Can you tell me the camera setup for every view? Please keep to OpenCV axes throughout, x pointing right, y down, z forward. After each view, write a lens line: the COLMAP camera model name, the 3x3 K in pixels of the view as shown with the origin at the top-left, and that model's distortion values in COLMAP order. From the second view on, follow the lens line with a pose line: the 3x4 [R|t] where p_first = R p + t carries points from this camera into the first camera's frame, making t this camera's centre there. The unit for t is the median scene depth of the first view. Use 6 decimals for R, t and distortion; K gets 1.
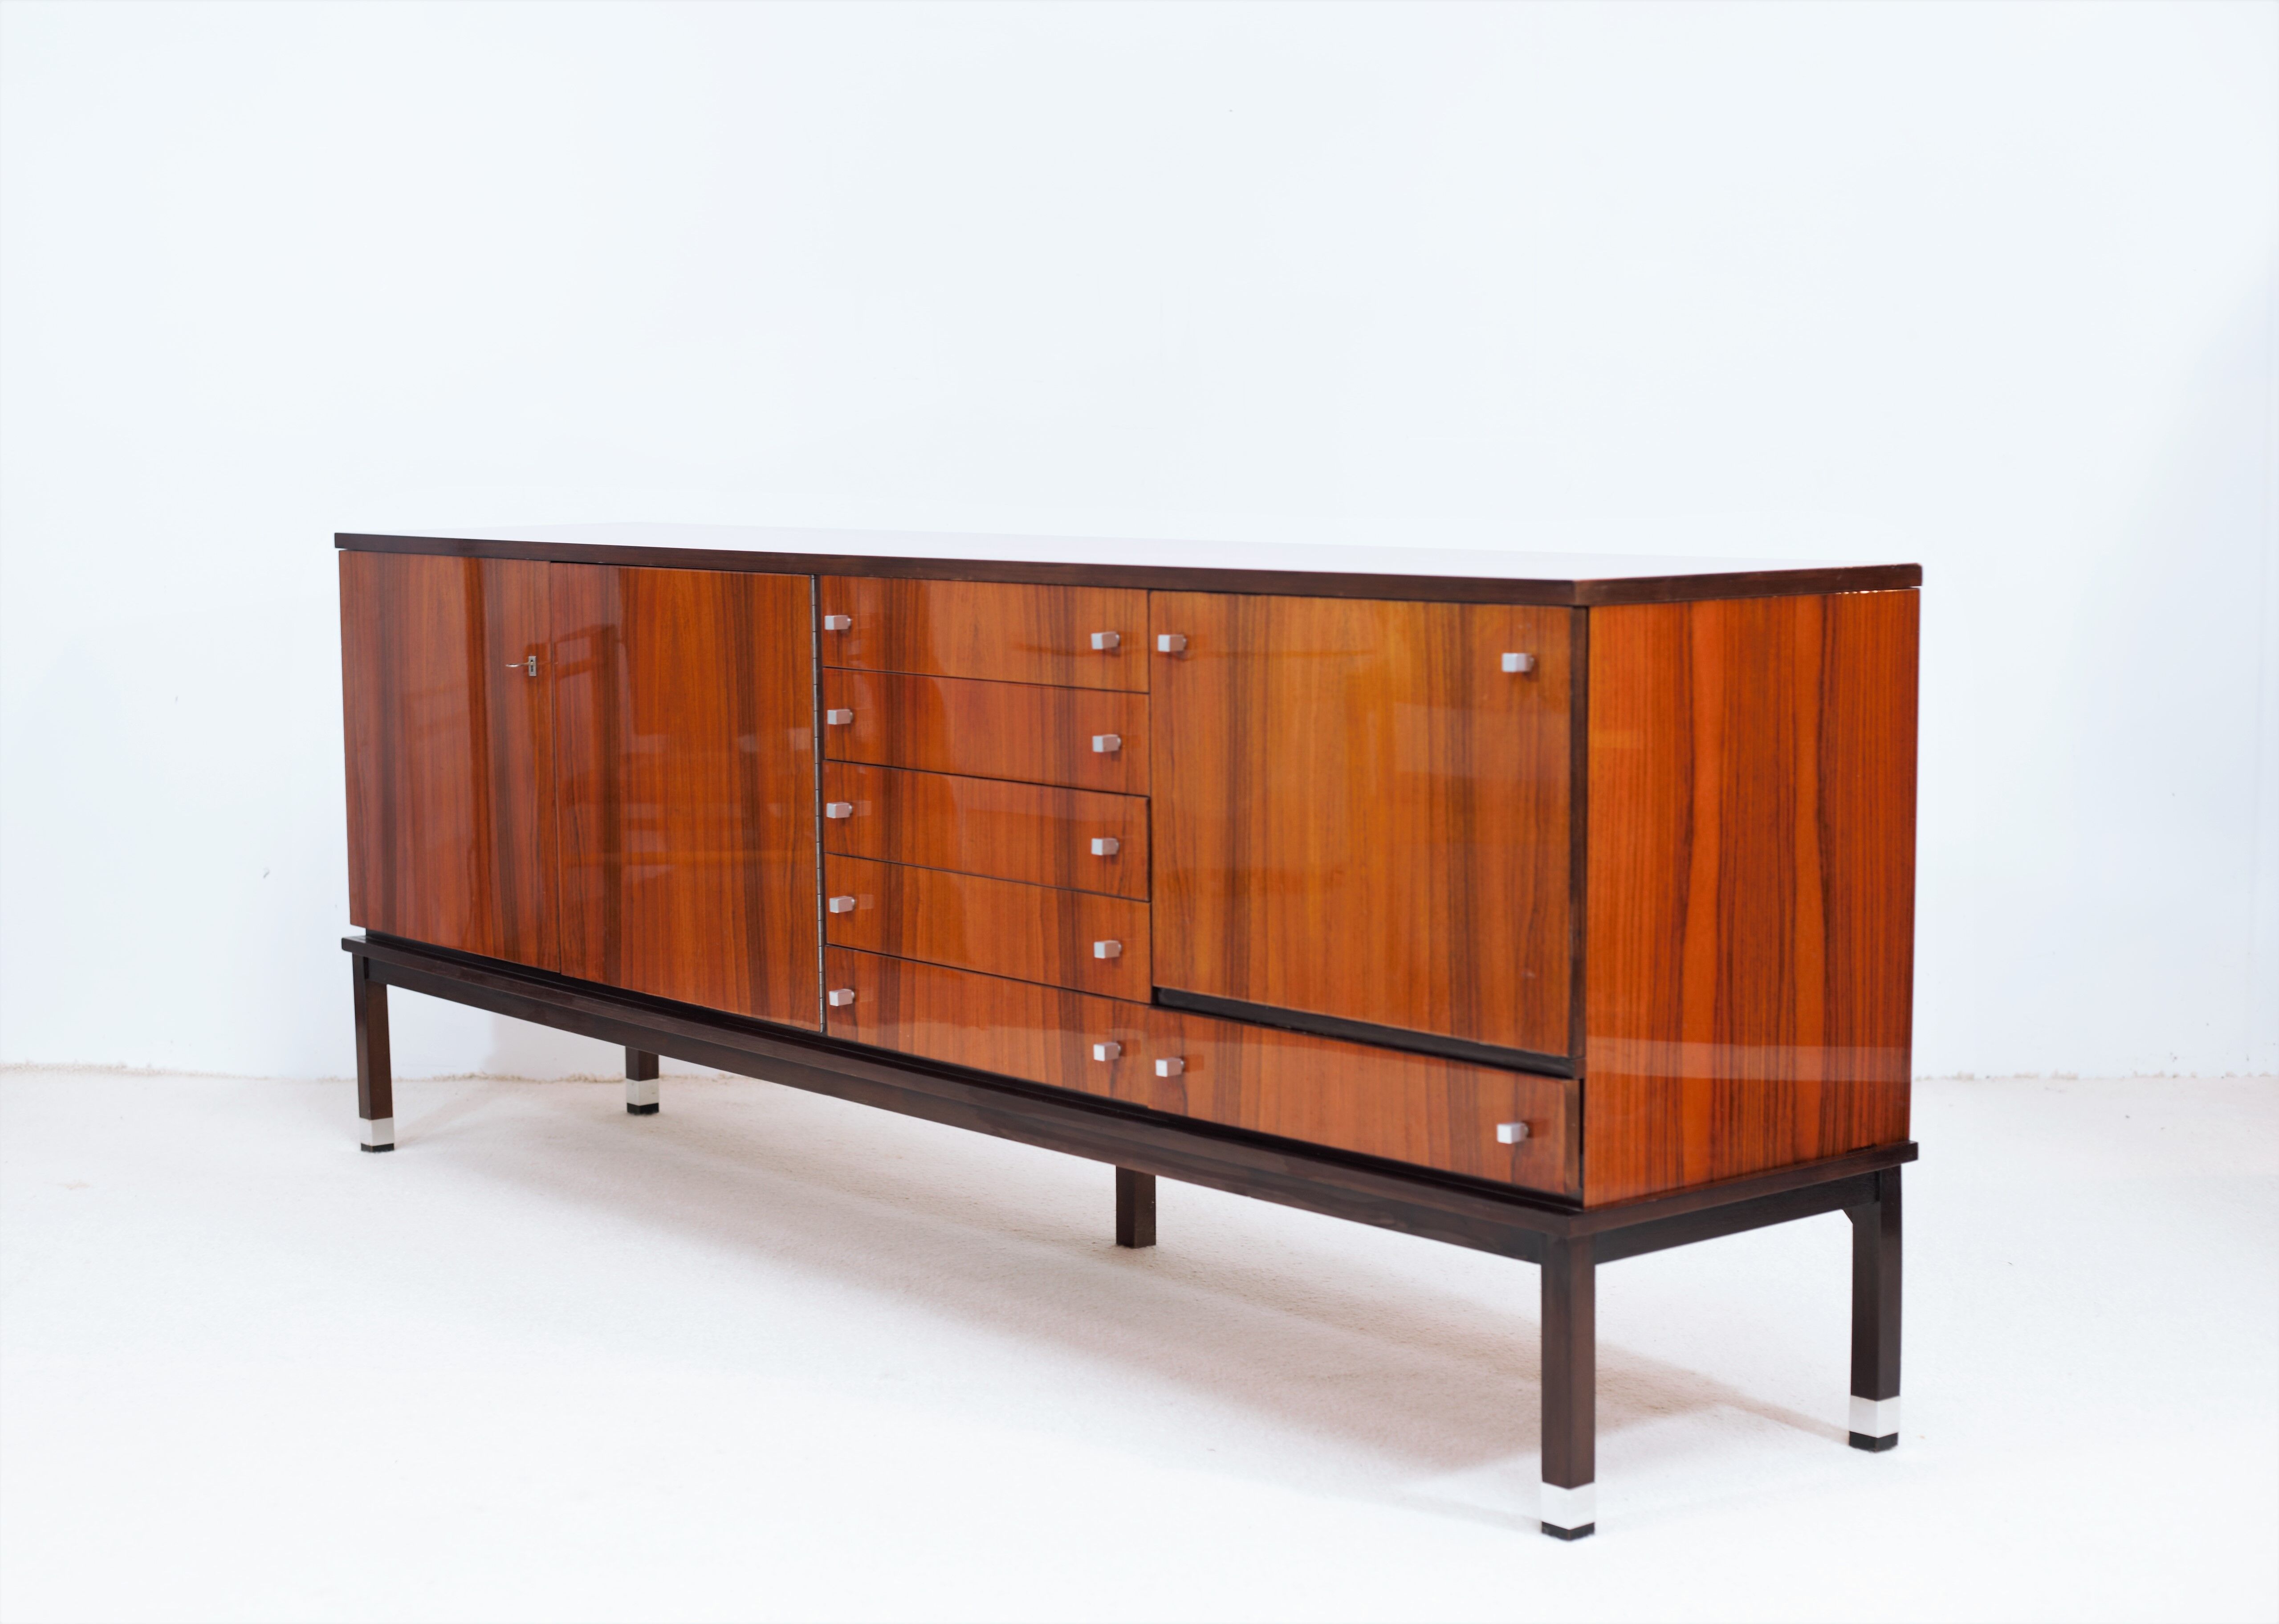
lens RADIAL K [[3559.2, 0, 1130.3], [0, 3559.2, 829.9], [0, 0, 1]] dist [-0.155573, 0.000000]
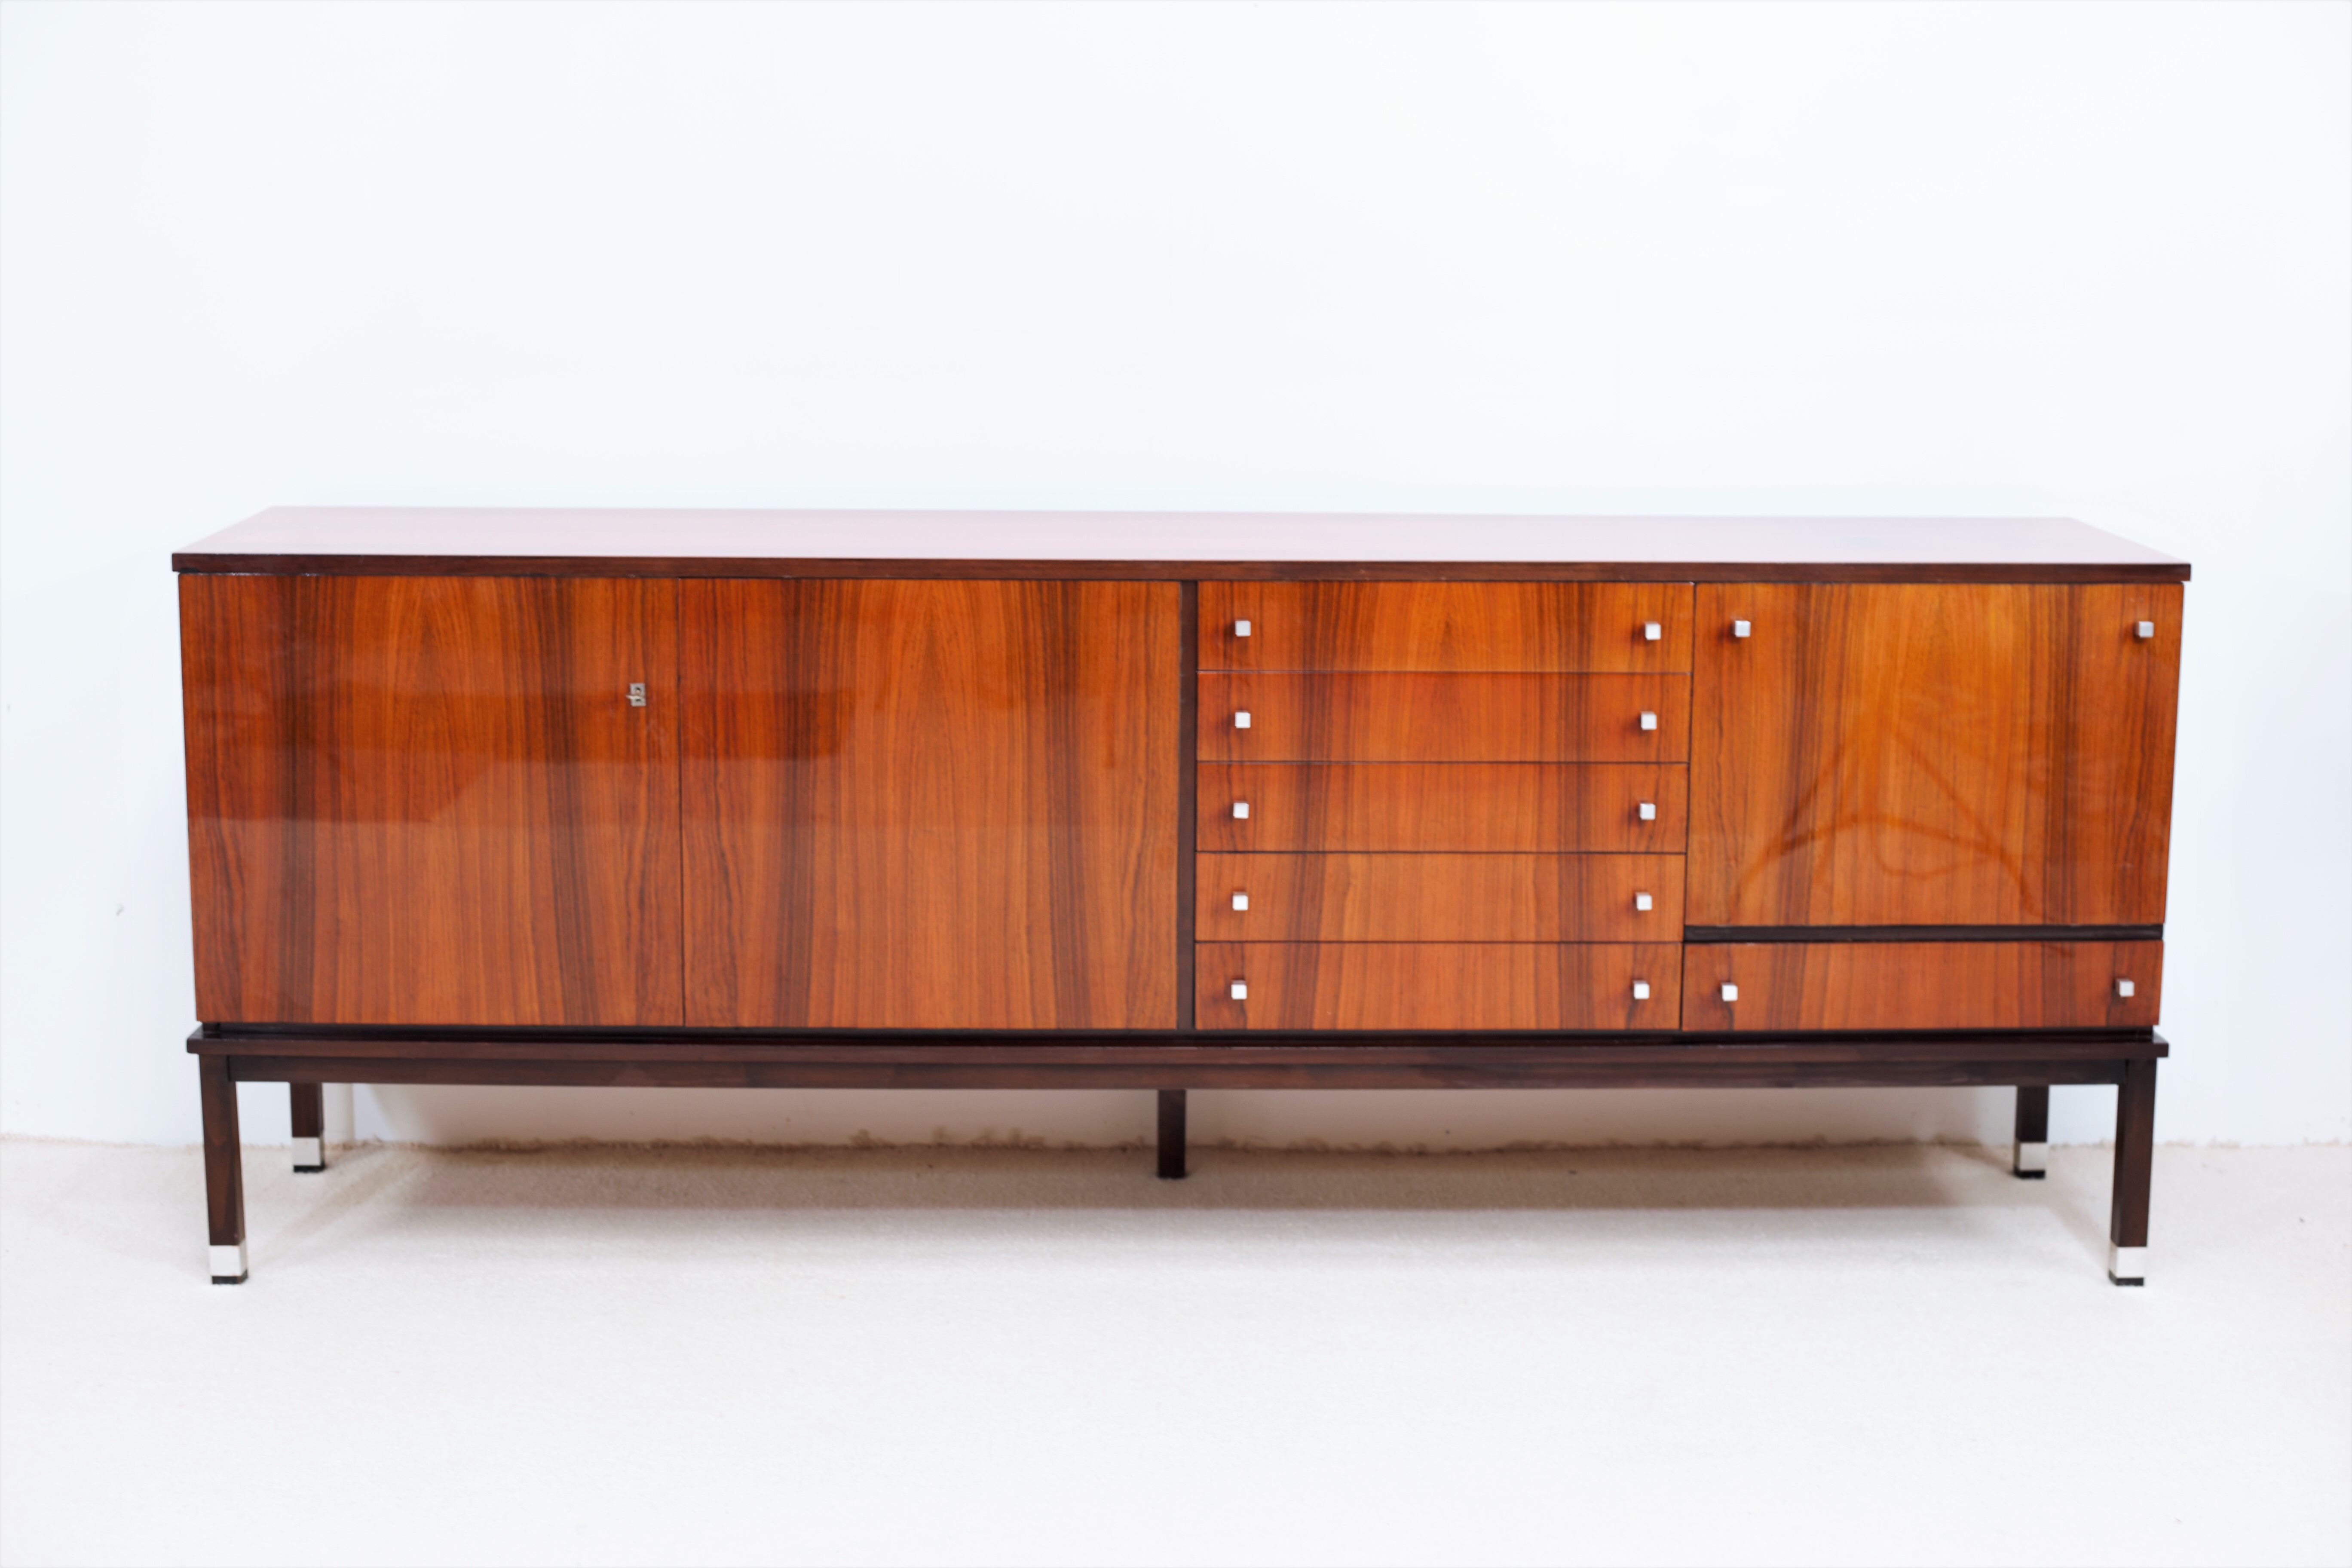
lens RADIAL K [[3582.9, 0, 1164.1], [0, 3582.9, 796.5], [0, 0, 1]] dist [-0.104068, 0.000000]
pose [[0.621269, -0.136964, 0.771535, -1.014416], [0.076940, 0.990511, 0.113882, -0.146264], [-0.779811, -0.011389, 0.625911, 0.422781]]
